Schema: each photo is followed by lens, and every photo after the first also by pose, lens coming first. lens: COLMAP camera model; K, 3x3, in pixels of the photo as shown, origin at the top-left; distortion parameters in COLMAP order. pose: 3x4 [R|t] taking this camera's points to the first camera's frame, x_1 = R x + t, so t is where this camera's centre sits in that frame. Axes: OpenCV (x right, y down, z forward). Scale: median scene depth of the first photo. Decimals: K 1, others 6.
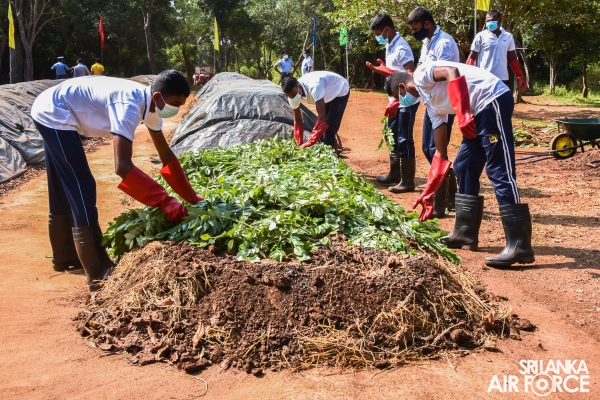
lens RADIAL K [[664.8, 0, 300.5], [0, 664.8, 199.3], [0, 0, 1]] dist [0.051463, 0.000000]
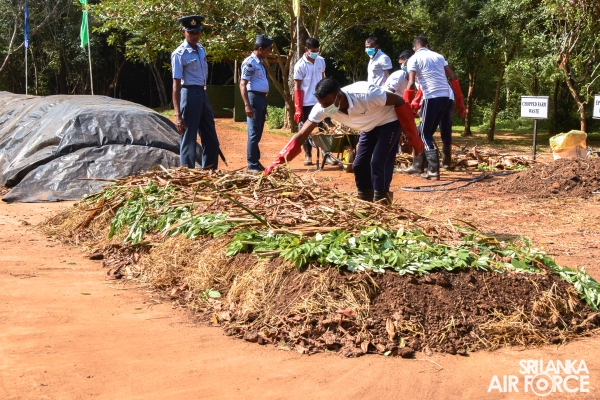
lens RADIAL K [[891.5, 0, 299.6], [0, 891.5, 200.1], [0, 0, 1]] dist [0.113552, 0.000000]
pose [[0.960194, -0.028514, 0.277875, -0.652316], [0.045600, 0.997432, -0.055219, 0.062128], [-0.275587, 0.065692, 0.959029, -0.355681]]
